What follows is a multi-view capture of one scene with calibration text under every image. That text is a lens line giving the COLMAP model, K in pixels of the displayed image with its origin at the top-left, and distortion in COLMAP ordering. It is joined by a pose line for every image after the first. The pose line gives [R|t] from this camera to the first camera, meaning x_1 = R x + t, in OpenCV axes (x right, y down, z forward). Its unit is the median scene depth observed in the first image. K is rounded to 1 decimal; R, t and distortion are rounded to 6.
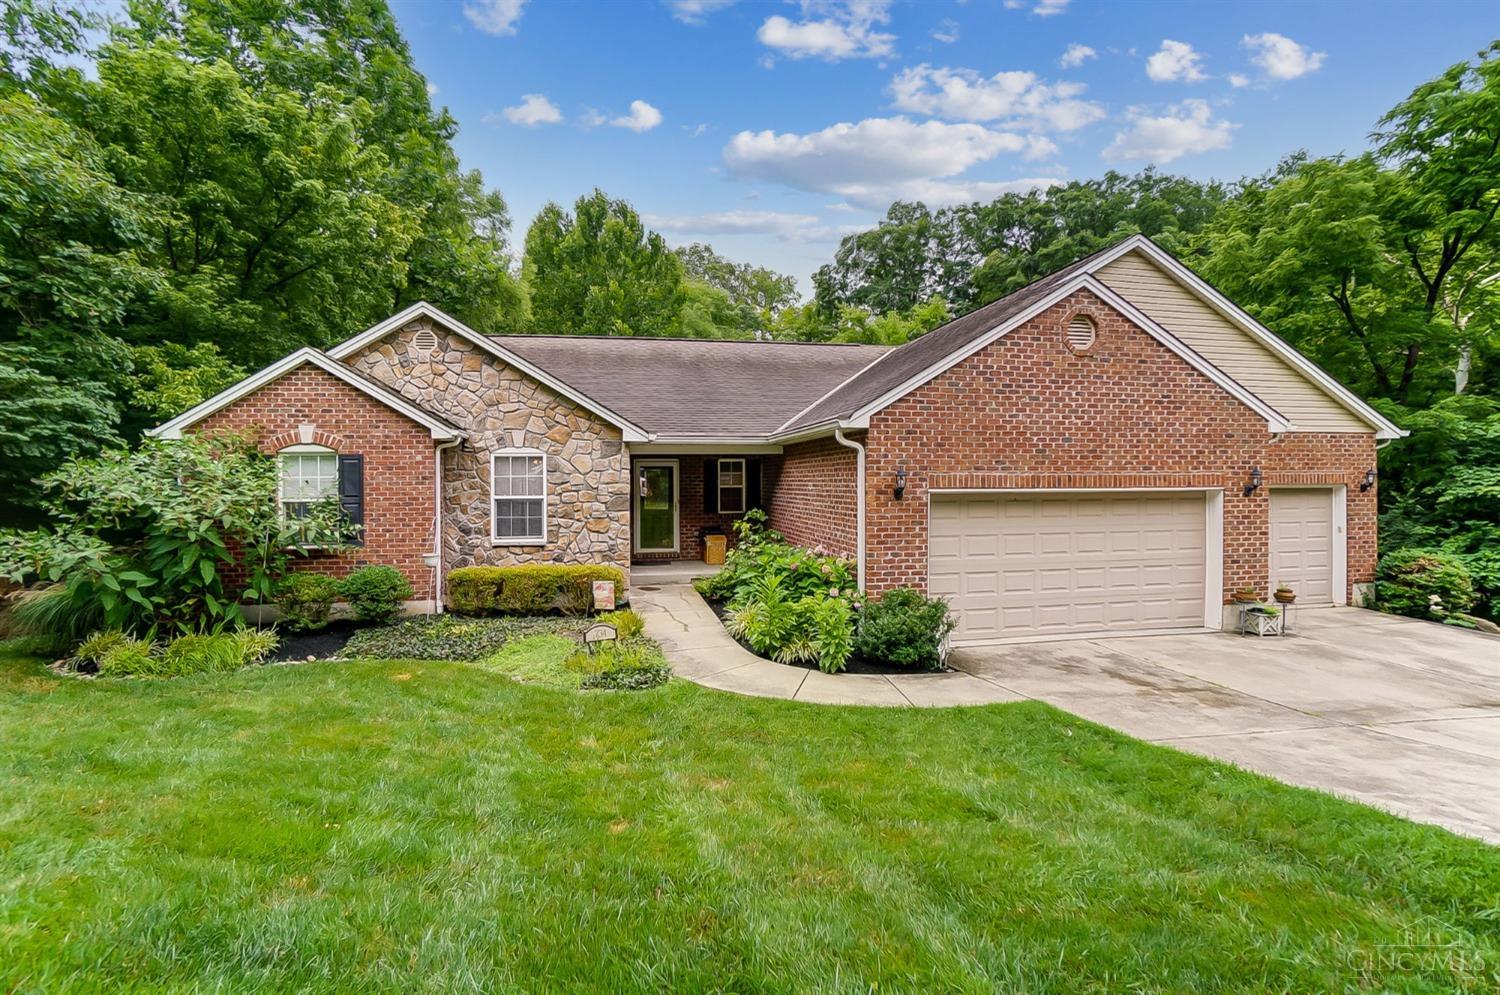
lens RADIAL K [[667.5, 0, 711.4], [0, 667.5, 499.2], [0, 0, 1]] dist [-0.065830, 0.028398]
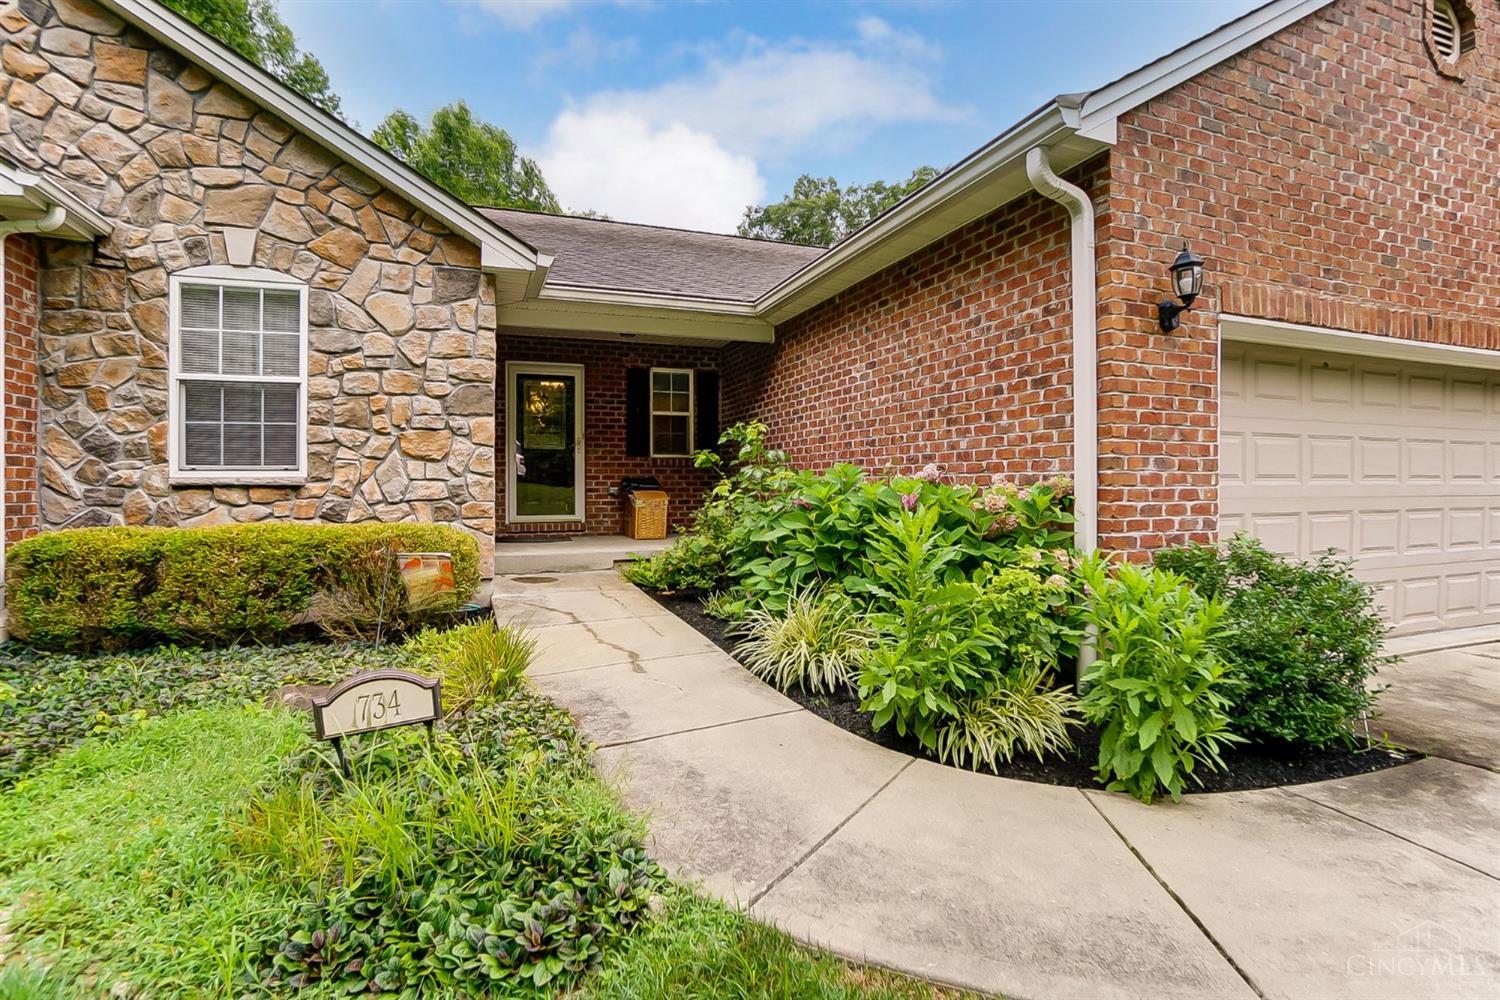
lens RADIAL K [[678.2, 0, 725.6], [0, 678.2, 496.9], [0, 0, 1]] dist [-0.065187, 0.025160]
pose [[0.980756, 0.000874, 0.195237, -0.057672], [0.001676, 0.999915, -0.012898, 0.088851], [-0.195231, 0.012977, 0.980671, 0.529253]]
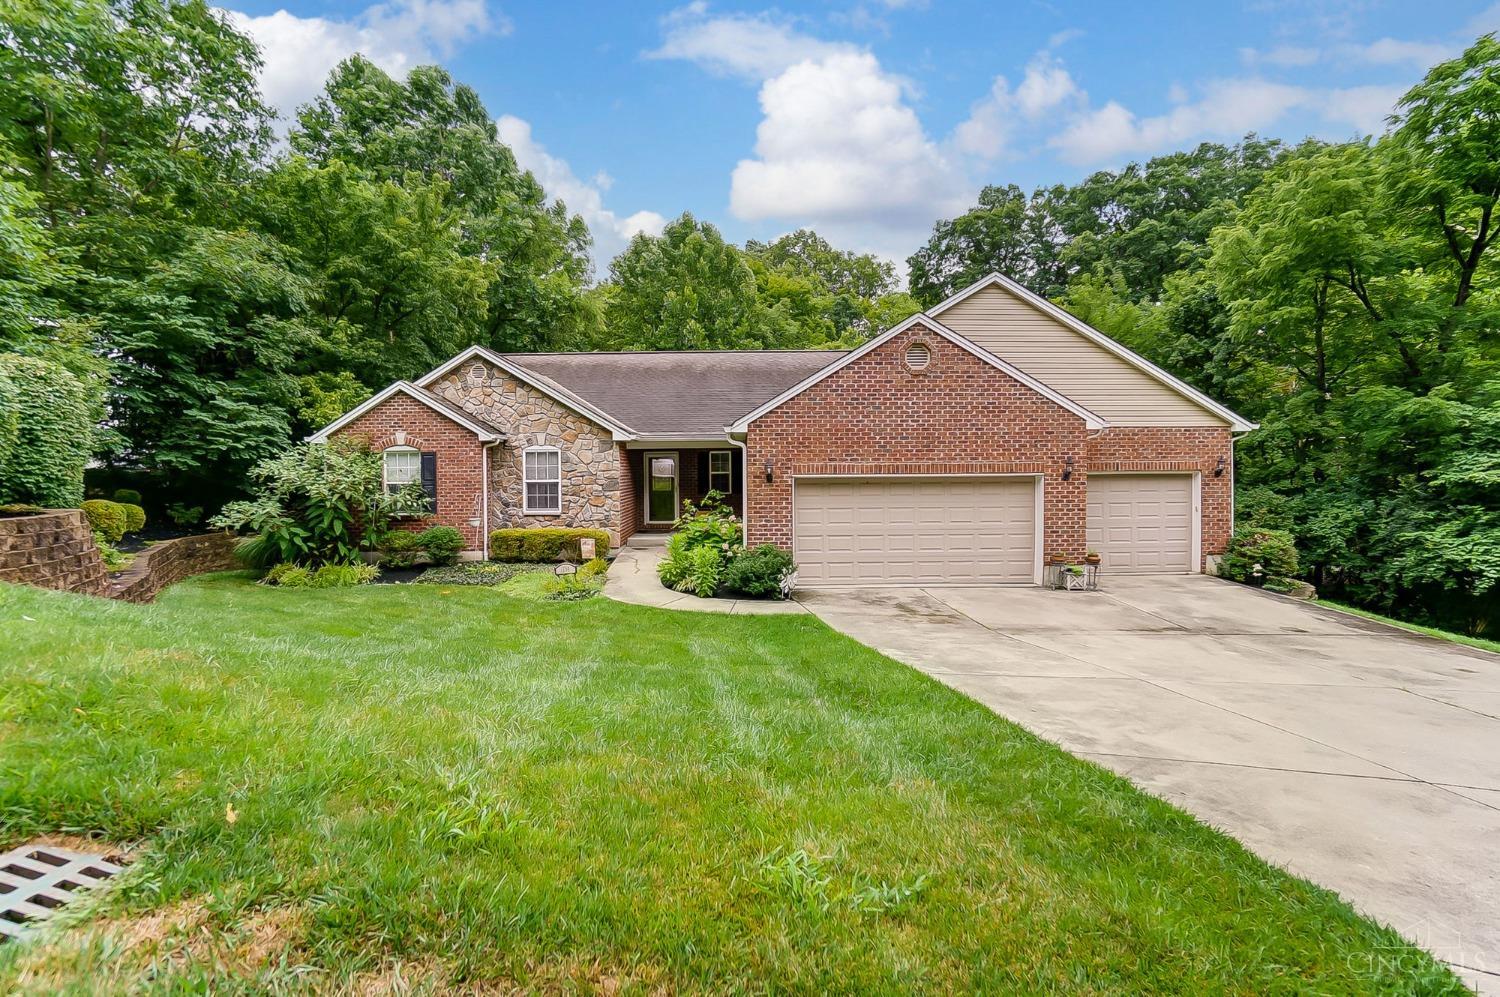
lens RADIAL K [[678.2, 0, 725.6], [0, 678.2, 495.4], [0, 0, 1]] dist [-0.065187, 0.025160]
pose [[0.984739, 0.004279, -0.173985, 0.363467], [-0.001592, 0.999877, 0.015583, 0.005135], [0.174031, -0.015068, 0.984625, -0.363866]]
